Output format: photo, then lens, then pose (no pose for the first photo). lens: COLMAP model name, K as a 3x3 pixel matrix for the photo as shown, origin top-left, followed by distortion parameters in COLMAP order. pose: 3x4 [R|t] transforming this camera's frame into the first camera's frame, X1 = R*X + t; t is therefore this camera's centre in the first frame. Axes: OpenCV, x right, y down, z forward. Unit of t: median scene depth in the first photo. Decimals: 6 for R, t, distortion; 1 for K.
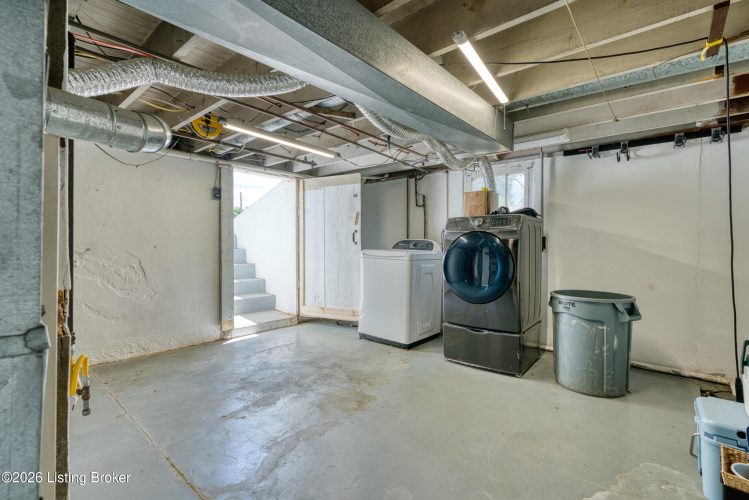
lens RADIAL K [[345.6, 0, 374.5], [0, 345.6, 250.0], [0, 0, 1]] dist [-0.002400, 0.000524]
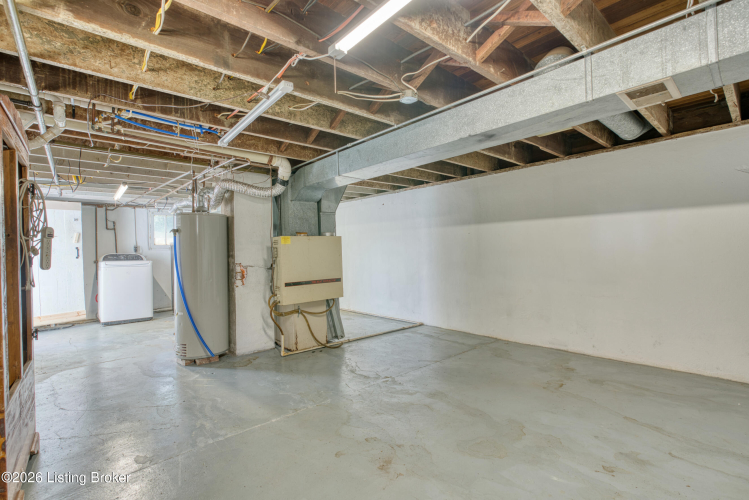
lens RADIAL K [[345.6, 0, 374.5], [0, 345.6, 250.0], [0, 0, 1]] dist [-0.002400, 0.000524]
pose [[0.144552, -0.012524, 0.989418, -1.137973], [0.039968, 0.999178, 0.006809, -0.012605], [-0.988690, 0.038561, 0.144934, -0.245278]]
